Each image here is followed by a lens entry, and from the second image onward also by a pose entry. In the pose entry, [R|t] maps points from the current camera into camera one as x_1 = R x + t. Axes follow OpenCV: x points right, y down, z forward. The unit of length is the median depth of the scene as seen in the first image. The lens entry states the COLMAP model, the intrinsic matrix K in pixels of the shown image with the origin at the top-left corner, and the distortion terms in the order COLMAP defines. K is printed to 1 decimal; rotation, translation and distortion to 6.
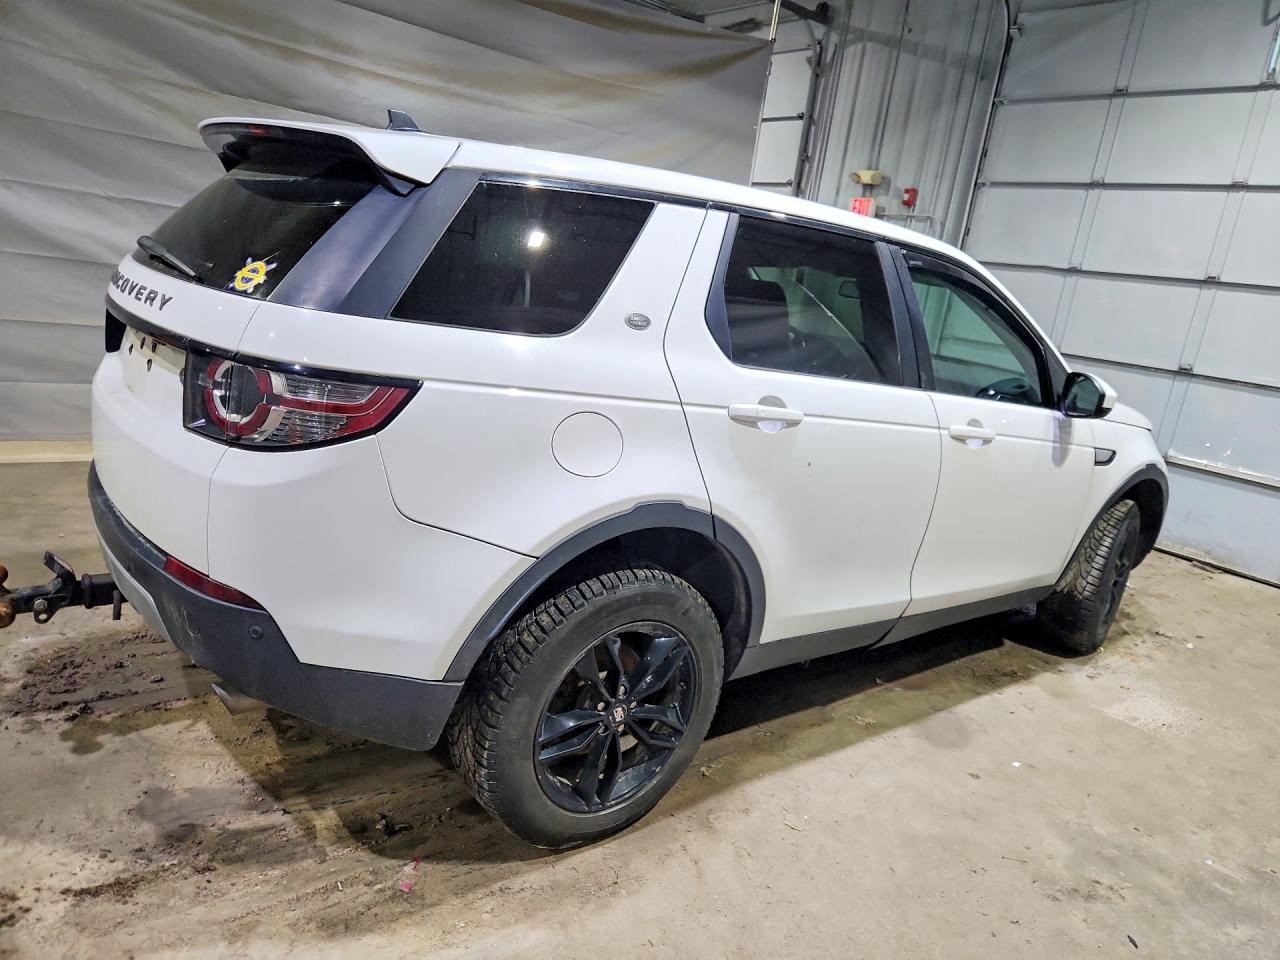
lens RADIAL K [[874.3, 0, 640.0], [0, 874.3, 480.0], [0, 0, 1]] dist [0.051238, -0.046061]
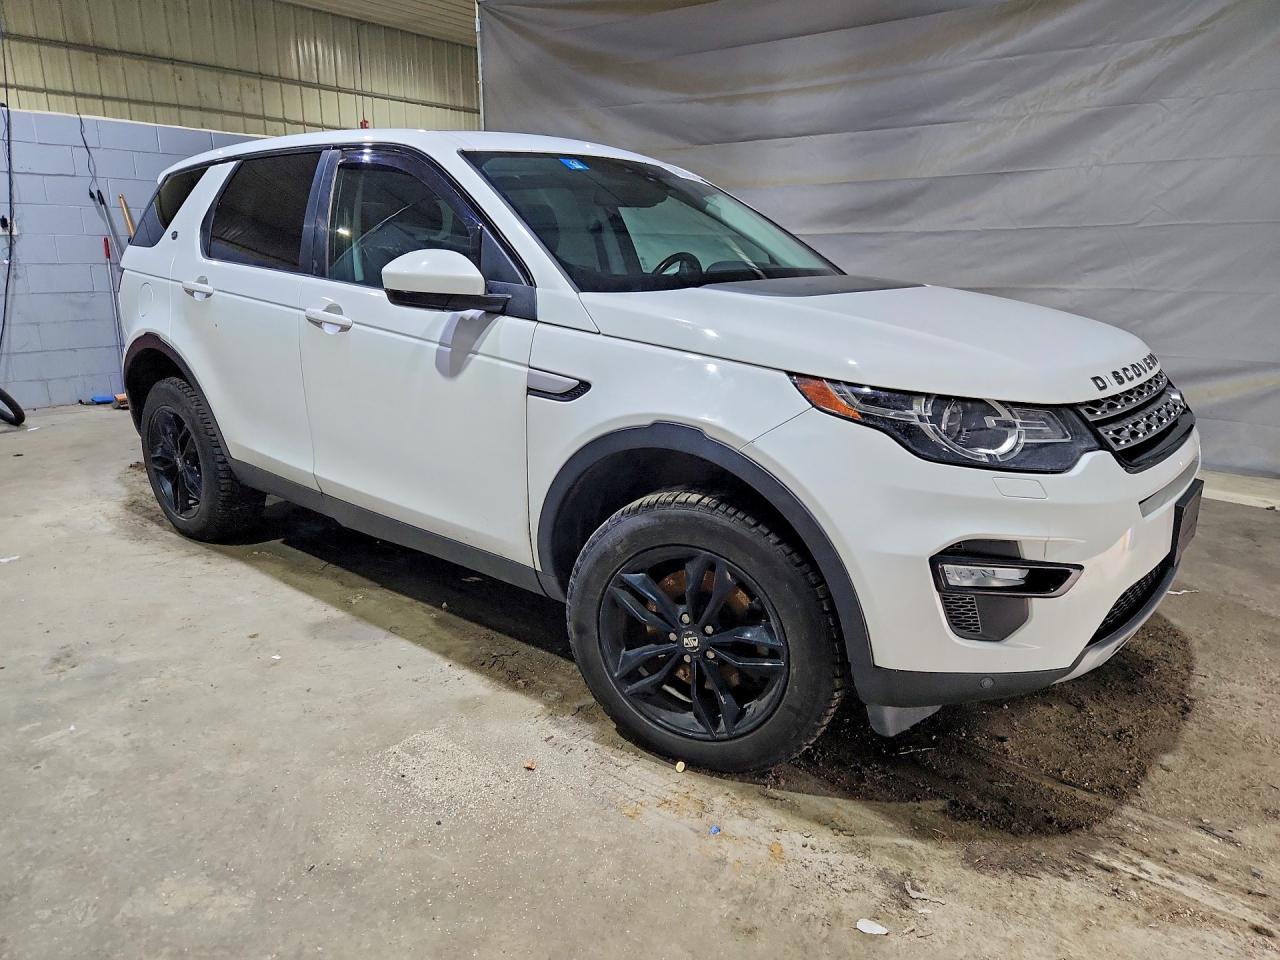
lens RADIAL K [[871.0, 0, 648.0], [0, 871.0, 473.6], [0, 0, 1]] dist [0.067901, -0.058652]
pose [[0.195654, 0.114289, -0.973990, 0.665611], [-0.213122, 0.974404, 0.071526, -0.013478], [0.957235, 0.193584, 0.215004, 0.535685]]
